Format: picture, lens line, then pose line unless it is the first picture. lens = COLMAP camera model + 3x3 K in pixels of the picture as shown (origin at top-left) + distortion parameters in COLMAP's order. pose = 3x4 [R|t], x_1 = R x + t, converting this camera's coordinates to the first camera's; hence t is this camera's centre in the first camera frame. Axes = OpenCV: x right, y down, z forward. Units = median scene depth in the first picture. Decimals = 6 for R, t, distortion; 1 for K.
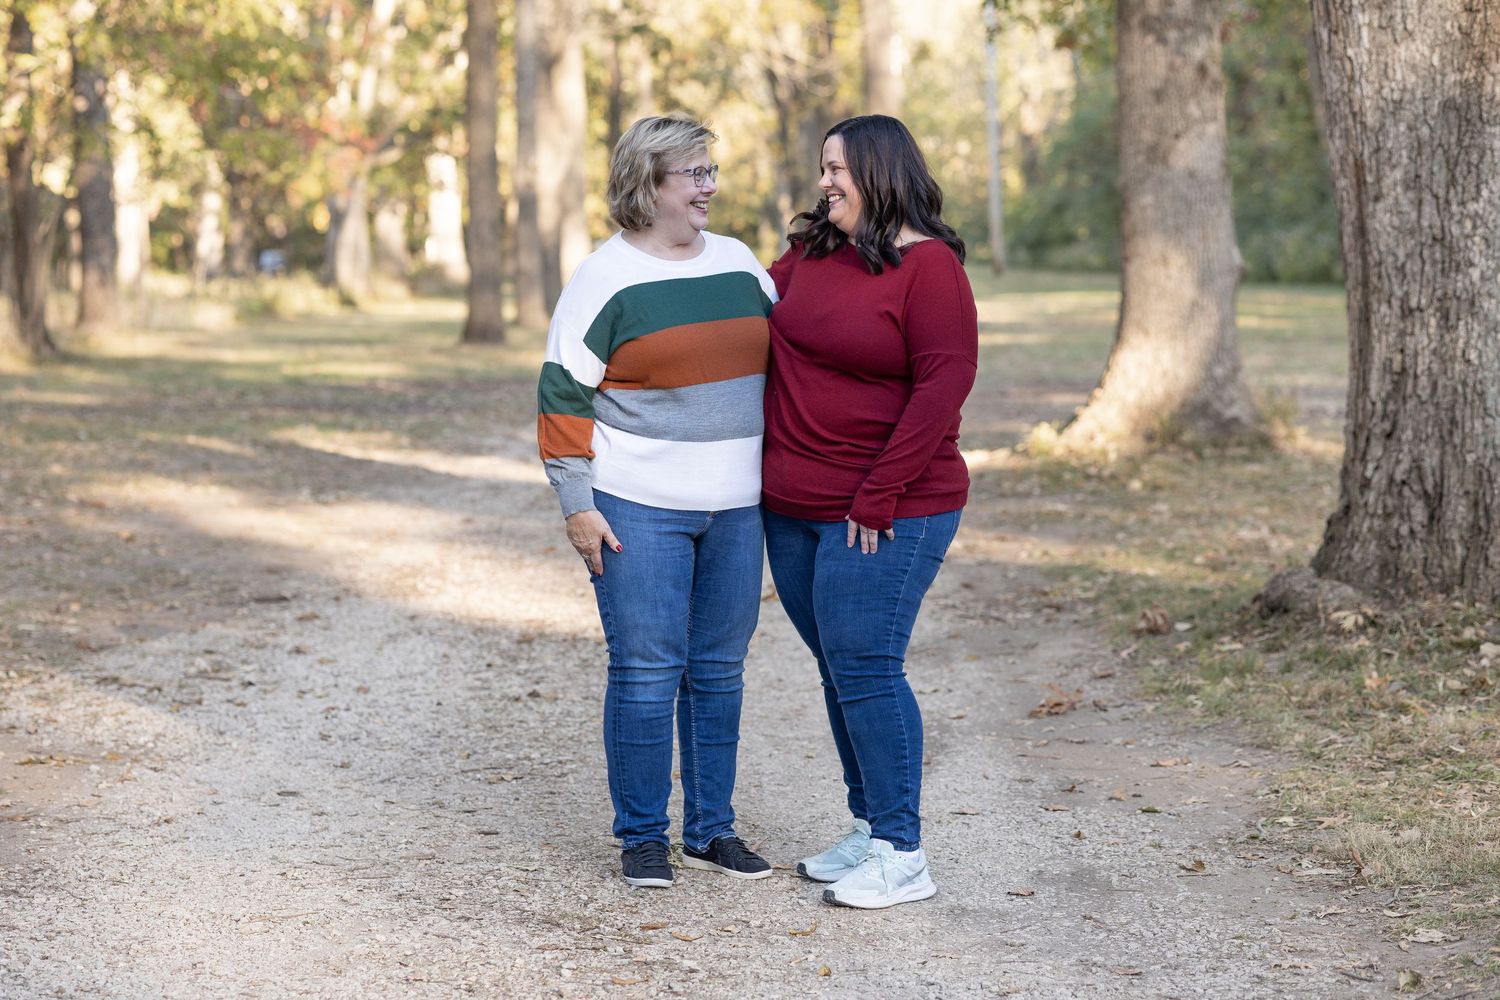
lens RADIAL K [[3954.9, 0, 708.5], [0, 3954.9, 384.7], [0, 0, 1]] dist [0.271345, 0.653002]
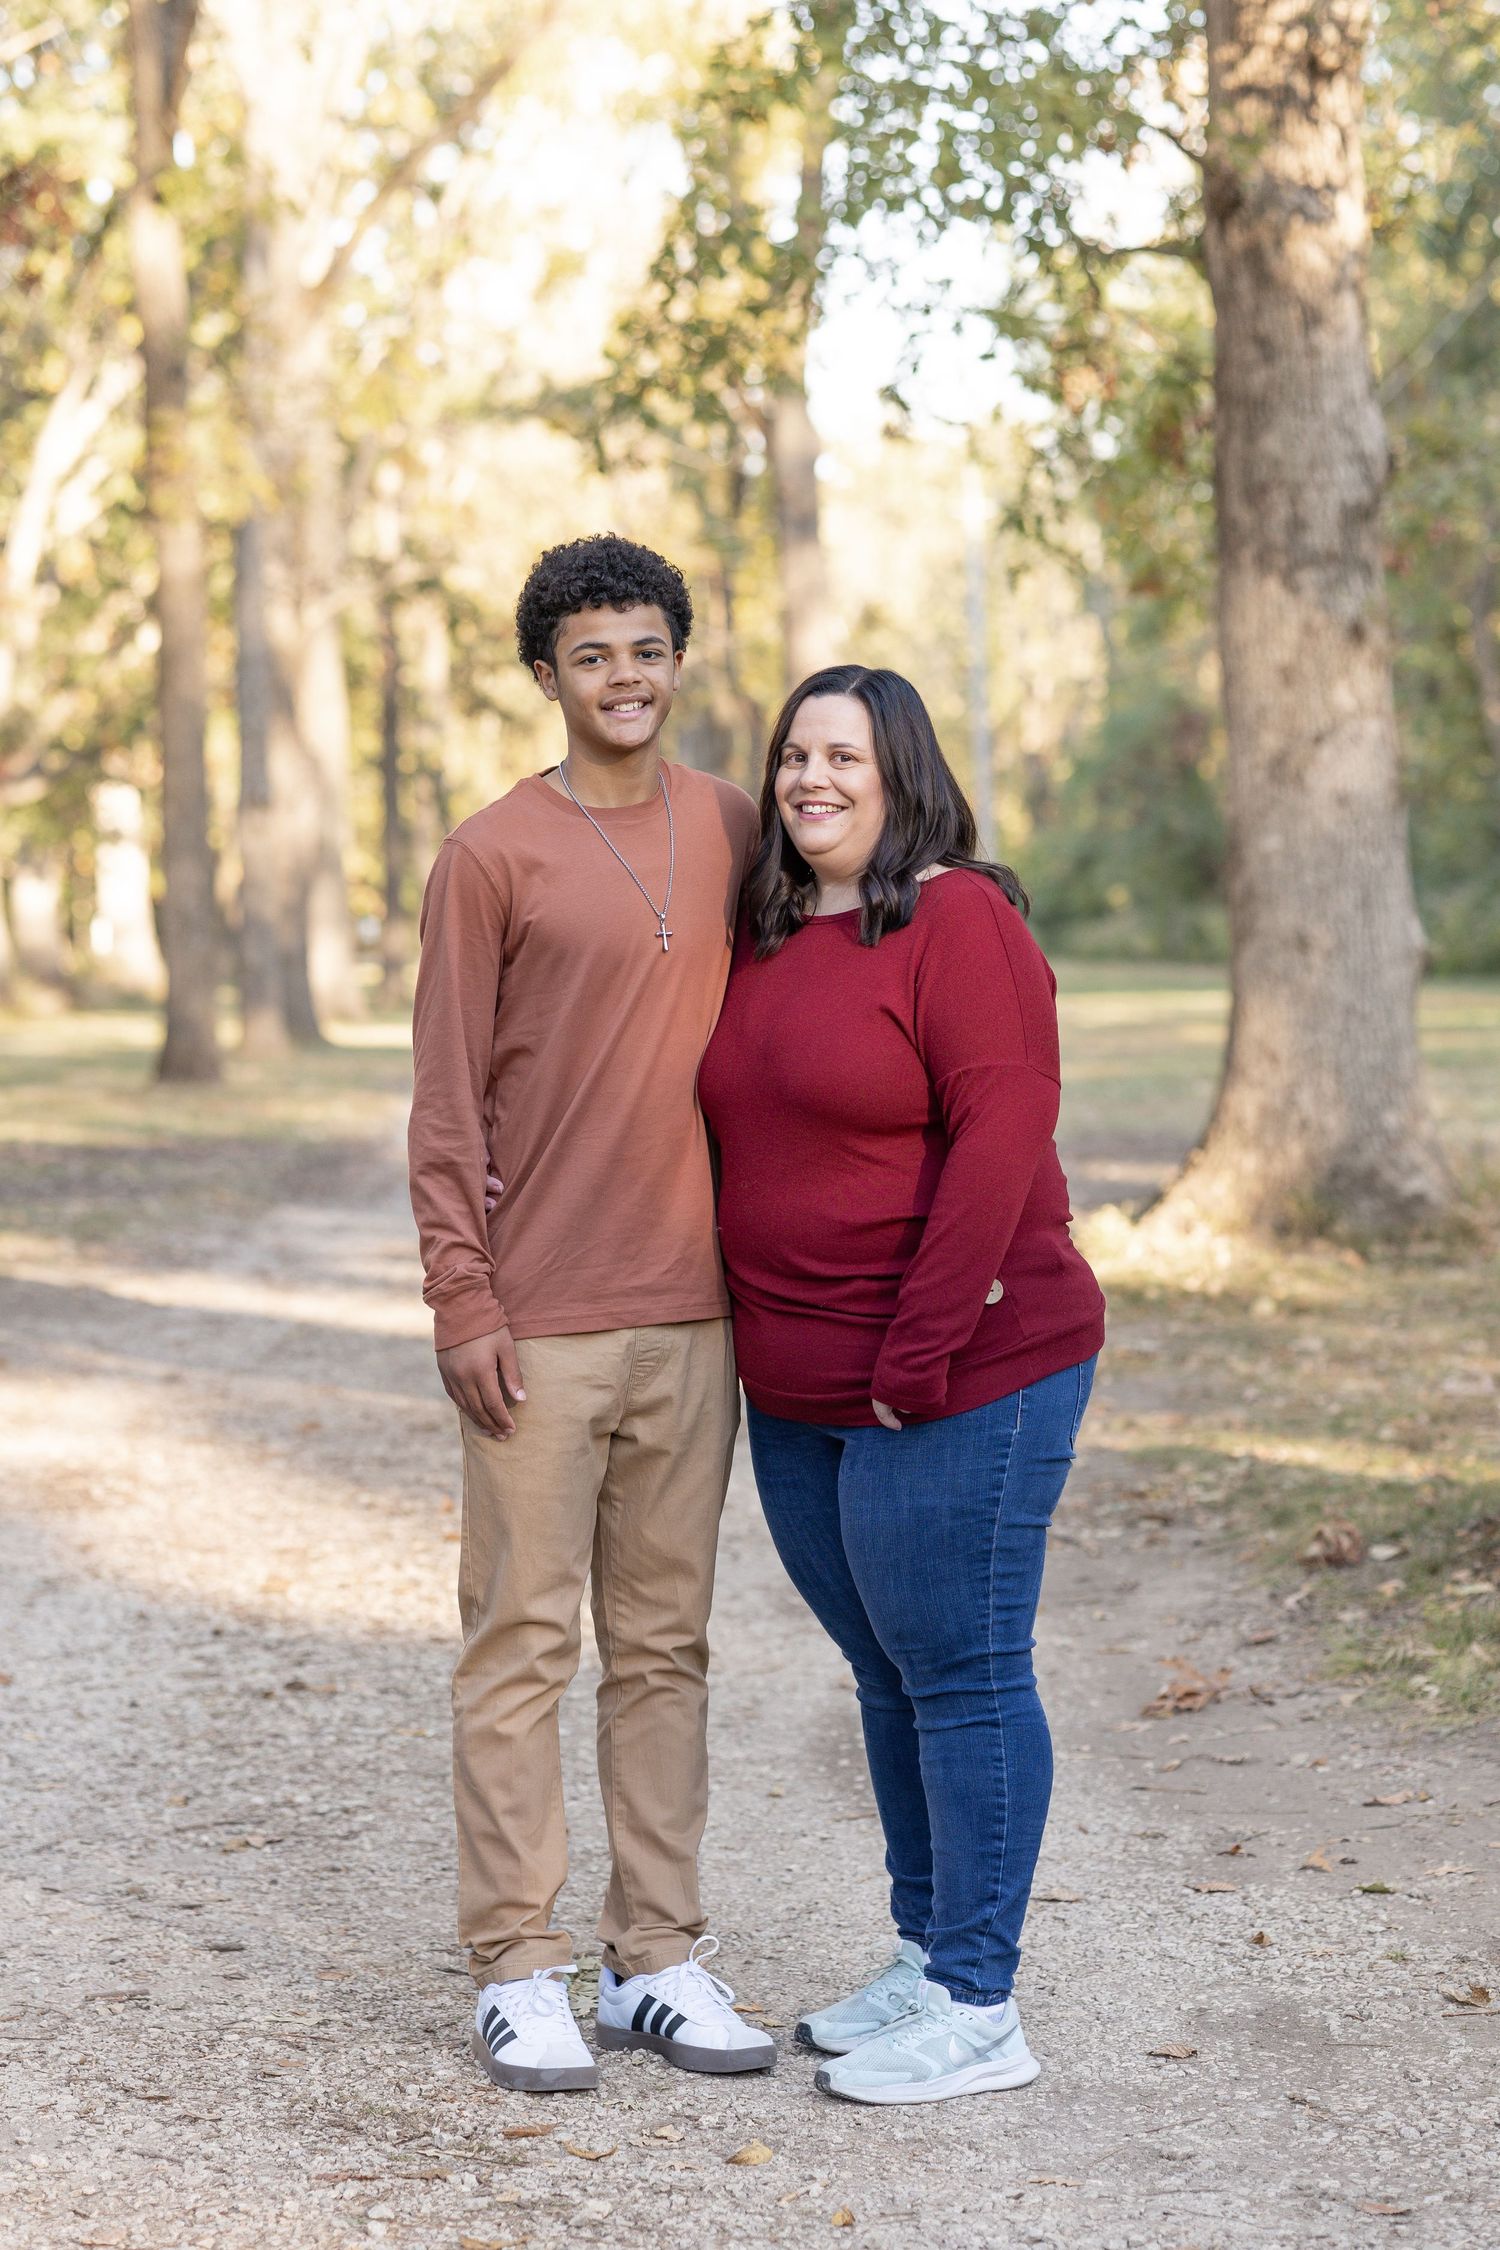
lens RADIAL K [[5988.0, 0, 750.0], [0, 5988.0, 1125.0], [0, 0, 1]] dist [0.098654, 0.138897]
pose [[0.999248, -0.008336, 0.037877, -0.010088], [0.008422, 0.999962, -0.002095, -0.002379], [-0.037859, 0.002412, 0.999280, 0.115279]]
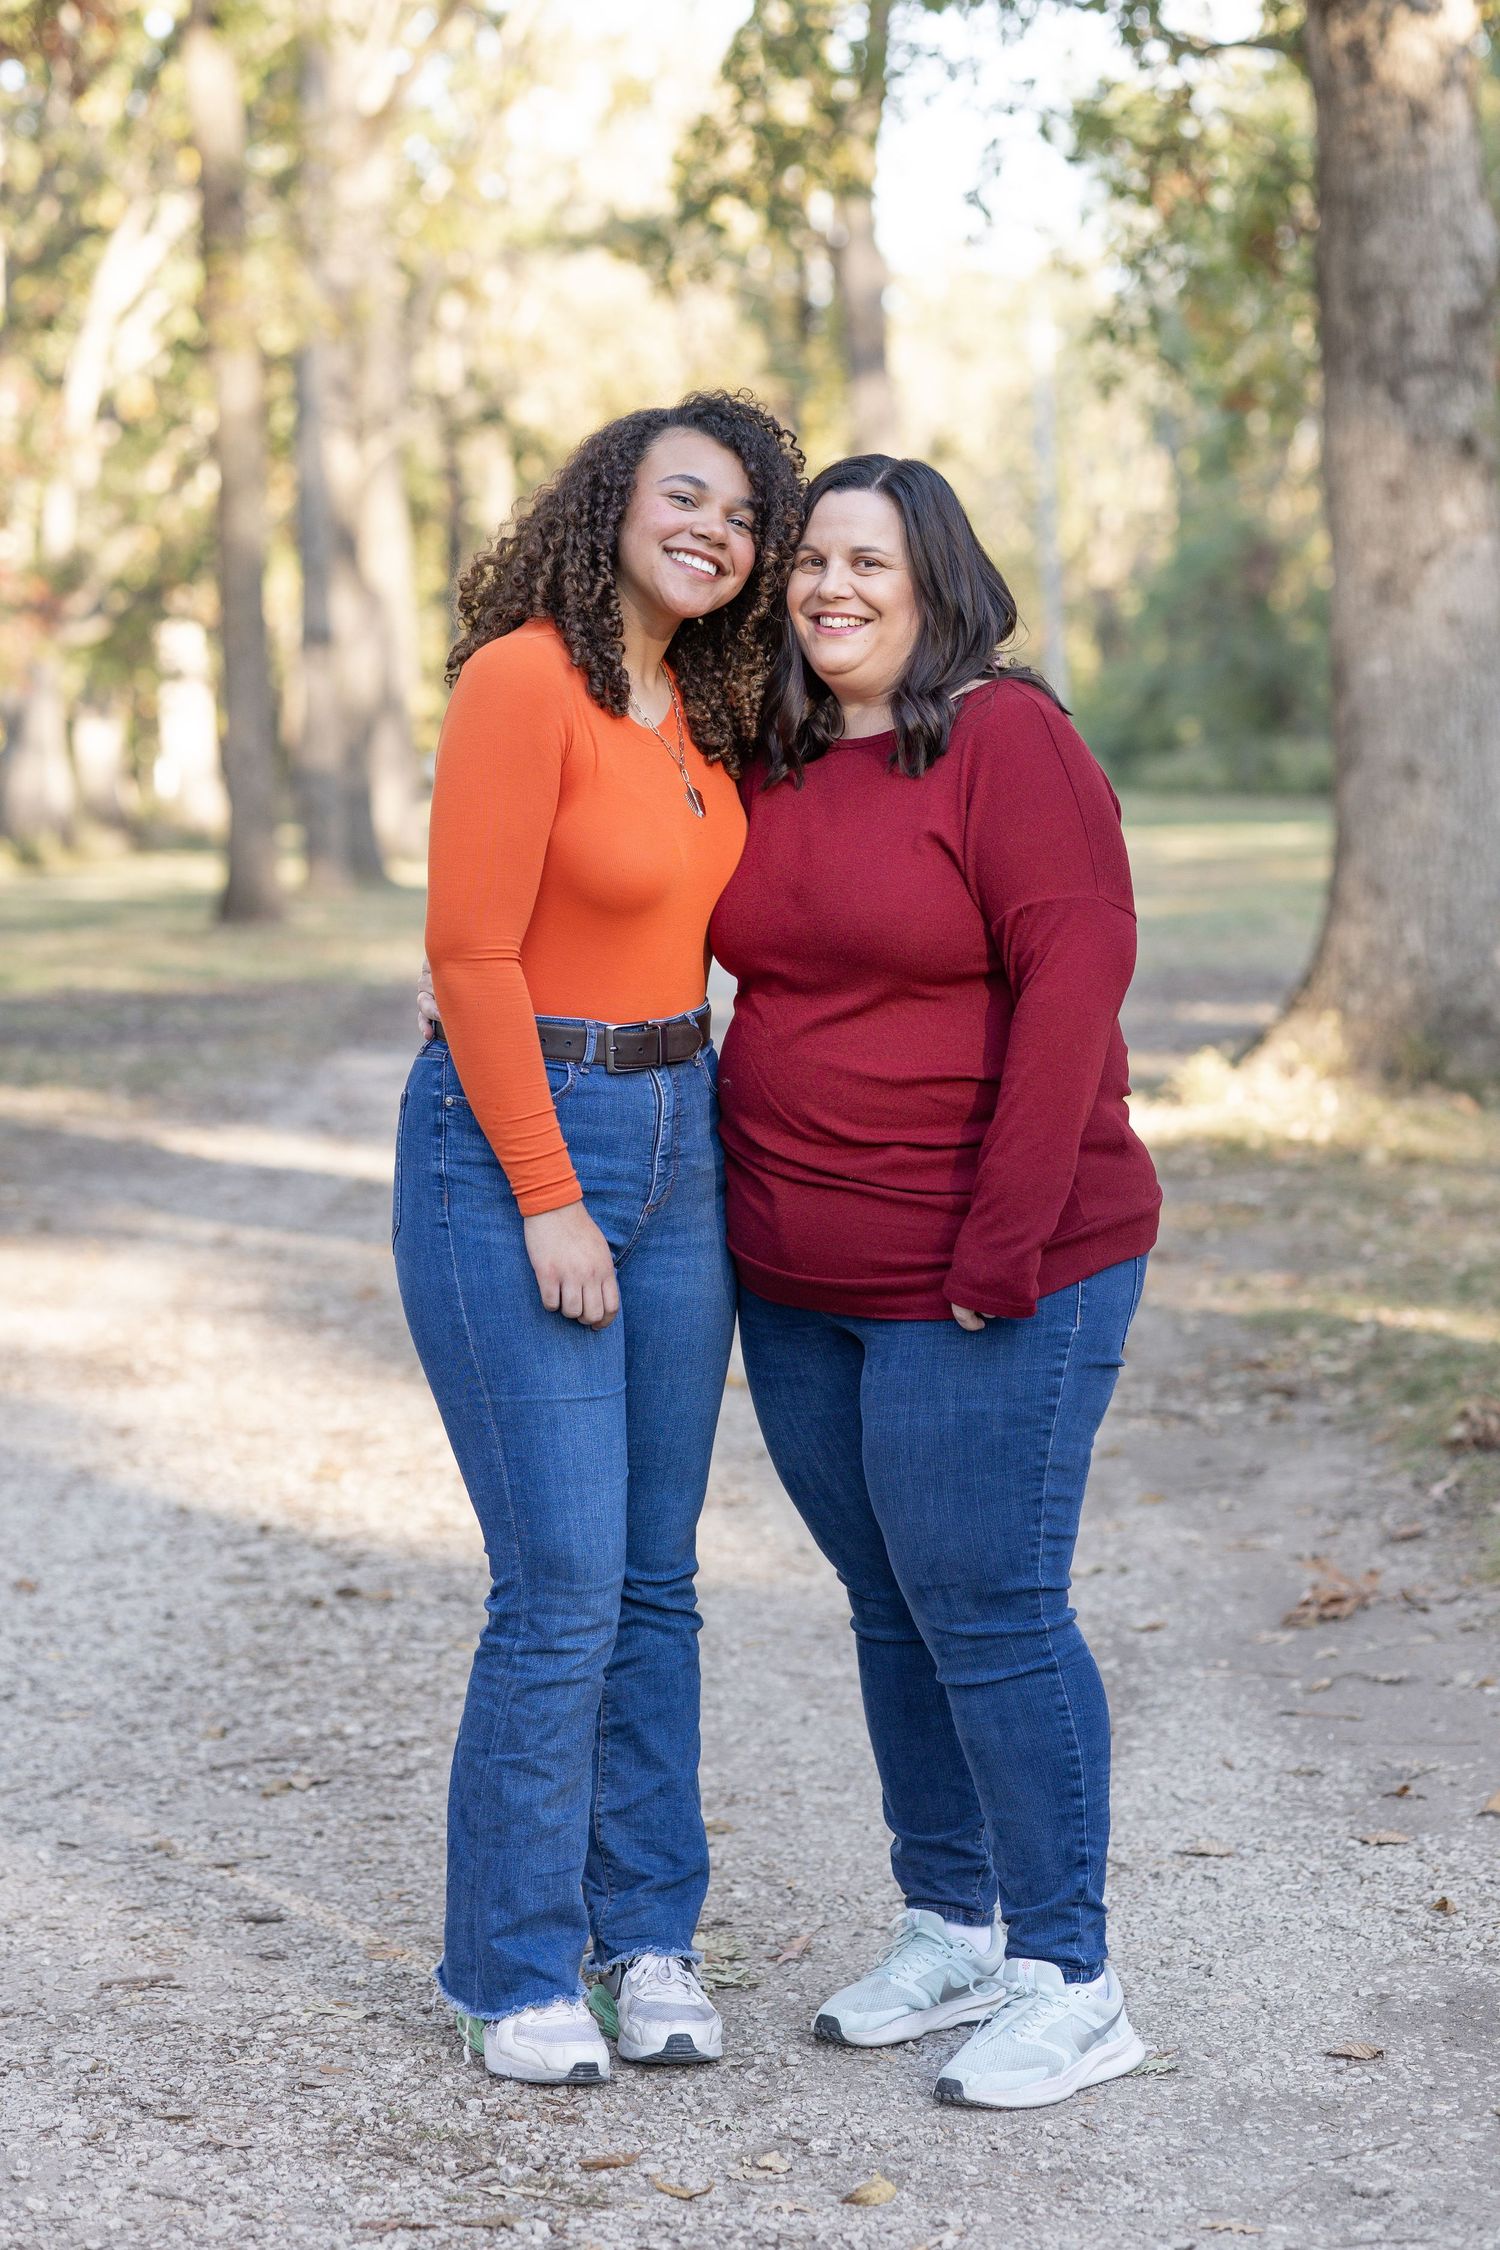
lens RADIAL K [[5838.4, 0, 752.2], [0, 5838.4, 879.4], [0, 0, 1]] dist [0.096129, 0.224221]
pose [[0.999500, -0.014686, 0.028001, -0.010585], [0.015121, 0.999767, -0.015408, -0.004987], [-0.027769, 0.015824, 0.999489, 0.217768]]
